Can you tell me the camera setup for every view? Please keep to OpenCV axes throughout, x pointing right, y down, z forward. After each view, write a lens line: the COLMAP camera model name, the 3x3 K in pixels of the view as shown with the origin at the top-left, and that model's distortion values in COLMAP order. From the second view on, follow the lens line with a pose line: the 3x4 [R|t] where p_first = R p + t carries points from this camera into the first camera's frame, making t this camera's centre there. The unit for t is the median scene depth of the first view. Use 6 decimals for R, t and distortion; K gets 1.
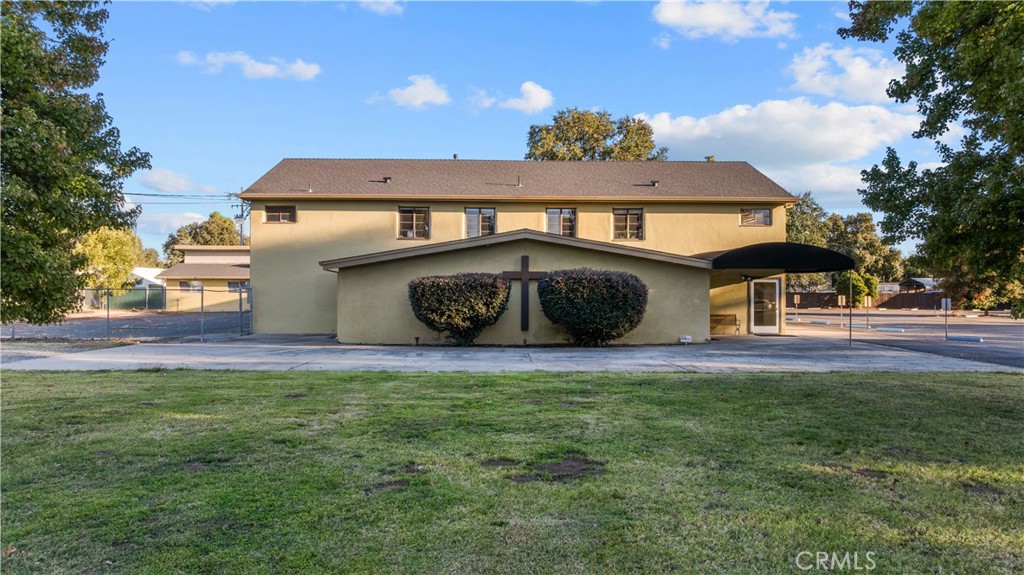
lens RADIAL K [[719.8, 0, 514.3], [0, 719.8, 287.4], [0, 0, 1]] dist [-0.037842, 0.026935]
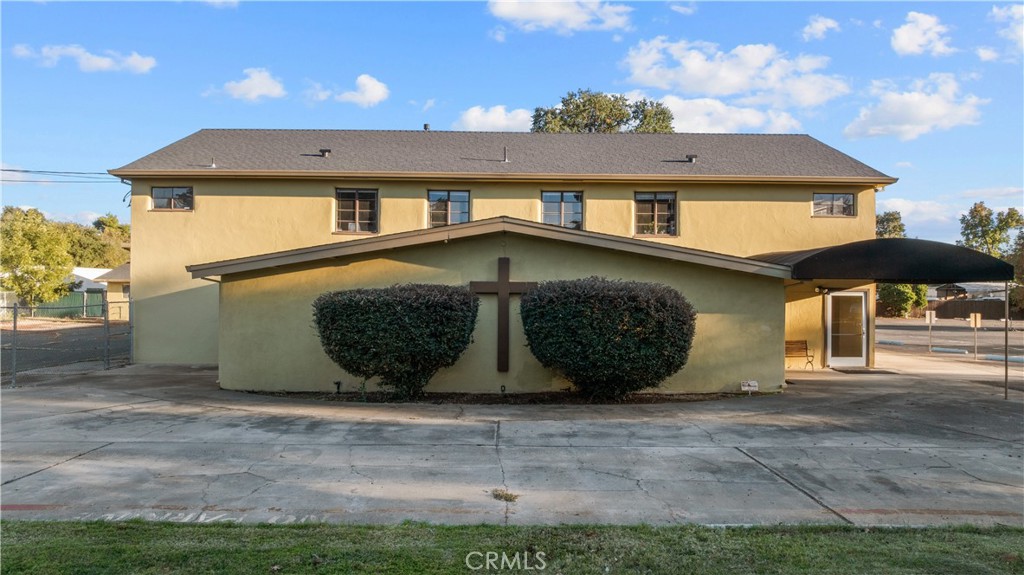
lens RADIAL K [[719.8, 0, 514.3], [0, 719.8, 287.4], [0, 0, 1]] dist [-0.037842, 0.026935]
pose [[0.999882, 0.004657, -0.014632, 0.028071], [-0.004663, 0.999989, -0.000393, -0.013752], [0.014630, 0.000461, 0.999893, 0.281962]]
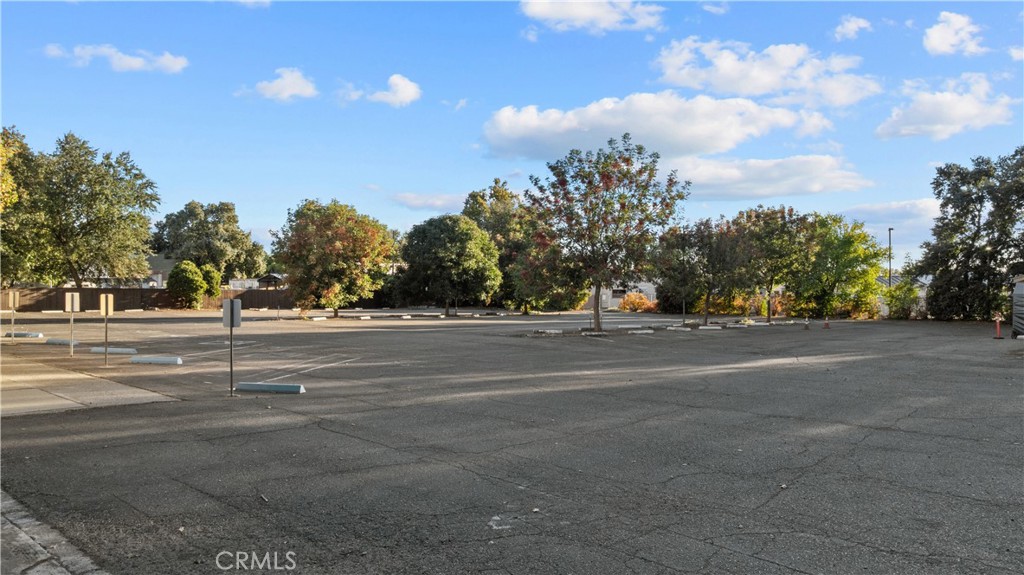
lens RADIAL K [[719.8, 0, 514.3], [0, 719.8, 287.4], [0, 0, 1]] dist [-0.037842, 0.026935]
pose [[0.683948, 0.005458, 0.729510, 0.393671], [-0.008384, 0.999965, 0.000379, 0.006510], [-0.729483, -0.006375, 0.683970, 0.557294]]
